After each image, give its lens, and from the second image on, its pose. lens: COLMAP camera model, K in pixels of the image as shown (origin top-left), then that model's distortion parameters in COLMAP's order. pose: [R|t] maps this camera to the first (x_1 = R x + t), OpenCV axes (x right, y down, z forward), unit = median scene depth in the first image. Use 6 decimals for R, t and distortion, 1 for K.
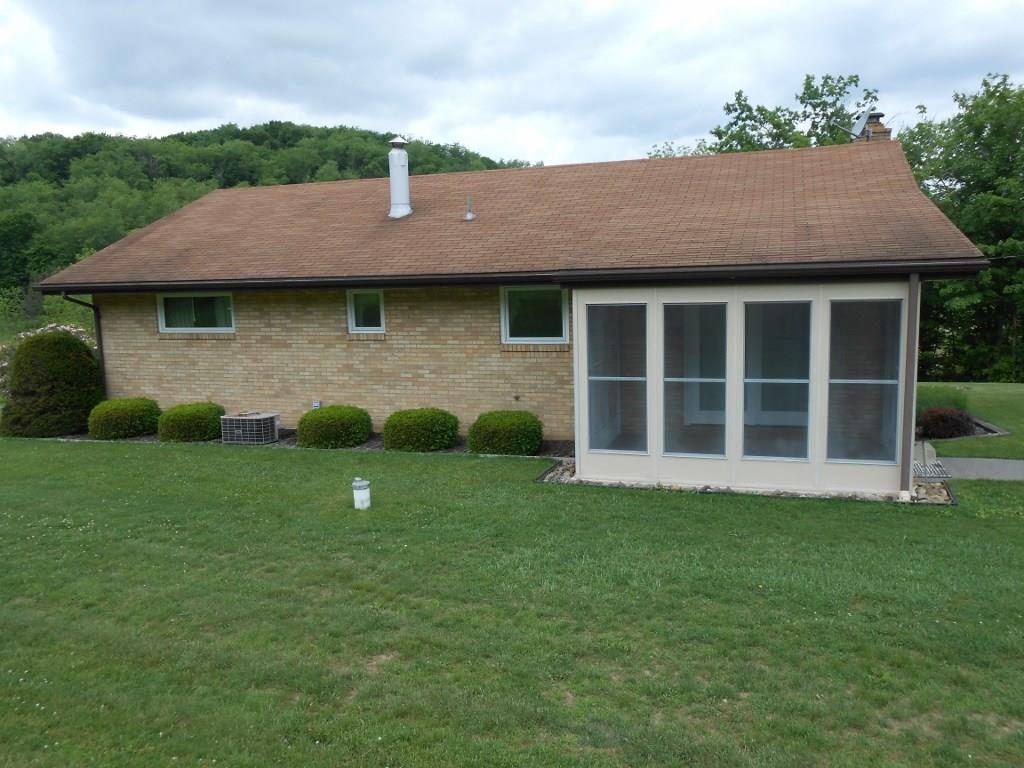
lens RADIAL K [[788.5, 0, 515.2], [0, 788.5, 382.8], [0, 0, 1]] dist [-0.019222, 0.022748]
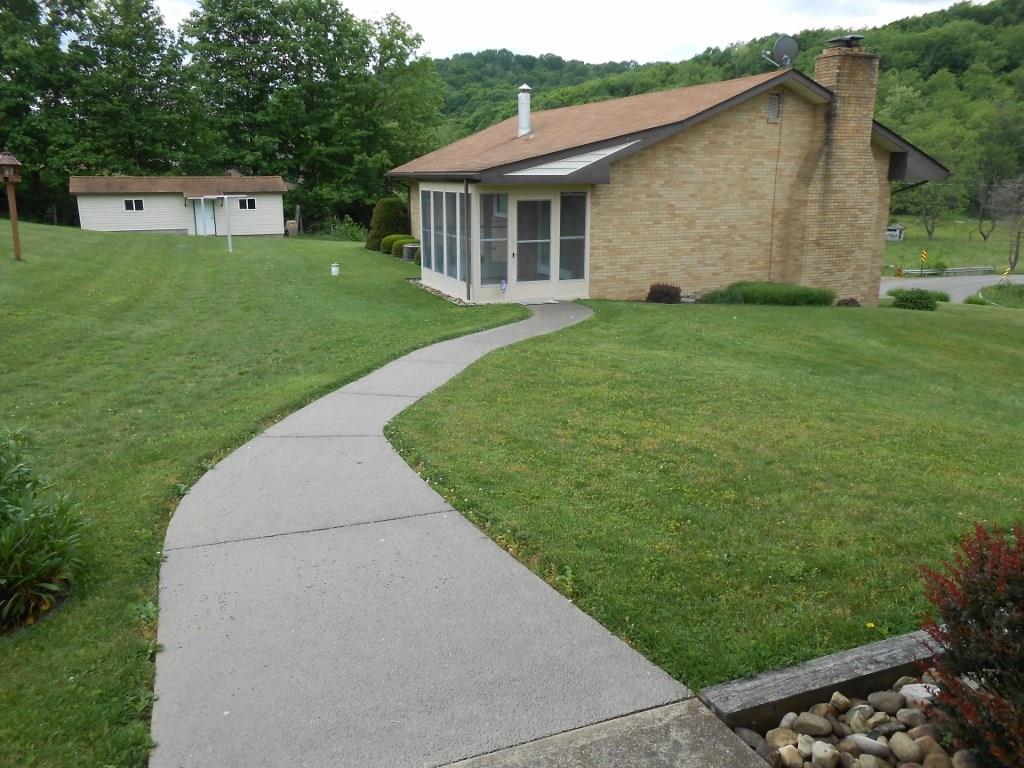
lens RADIAL K [[788.5, 0, 512.3], [0, 788.5, 383.9], [0, 0, 1]] dist [-0.019222, 0.022748]
pose [[0.651552, 0.220612, -0.725817, 0.074265], [-0.124927, 0.974920, 0.184183, -0.000830], [0.748247, -0.029331, 0.662771, -0.005588]]
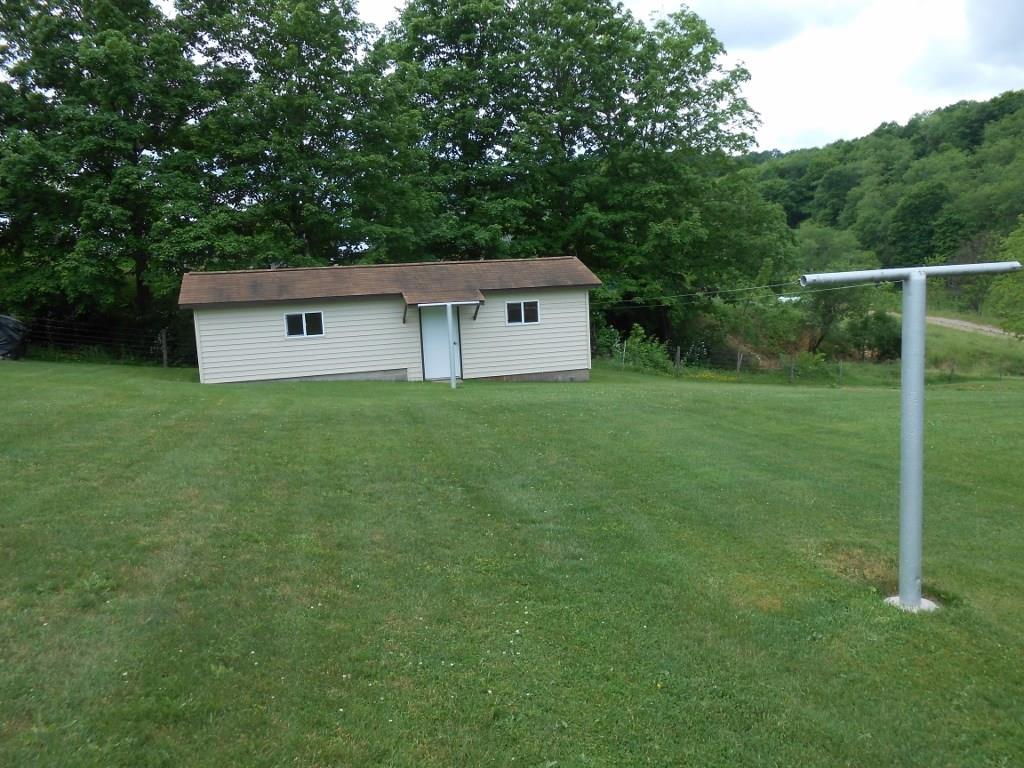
lens RADIAL K [[788.5, 0, 511.5], [0, 788.5, 381.3], [0, 0, 1]] dist [-0.019222, 0.022748]
pose [[0.529040, 0.109841, -0.841458, -0.039521], [-0.085879, 0.993427, 0.075684, 0.000973], [0.844240, 0.032224, 0.534995, 0.024030]]
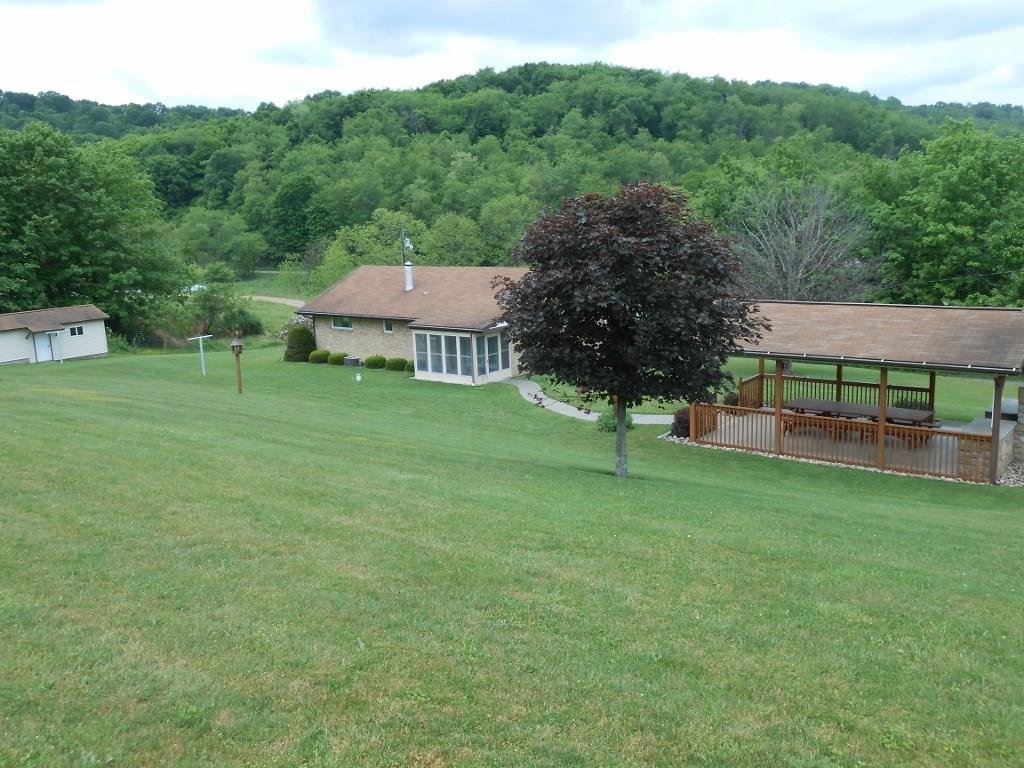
lens RADIAL K [[895.8, 0, 507.7], [0, 895.8, 388.9], [0, 0, 1]] dist [0.008704, 0.006215]
pose [[0.942890, 0.057929, -0.328029, 0.084304], [-0.036047, 0.996724, 0.072403, -0.006868], [0.331148, -0.056443, 0.941889, -0.128571]]
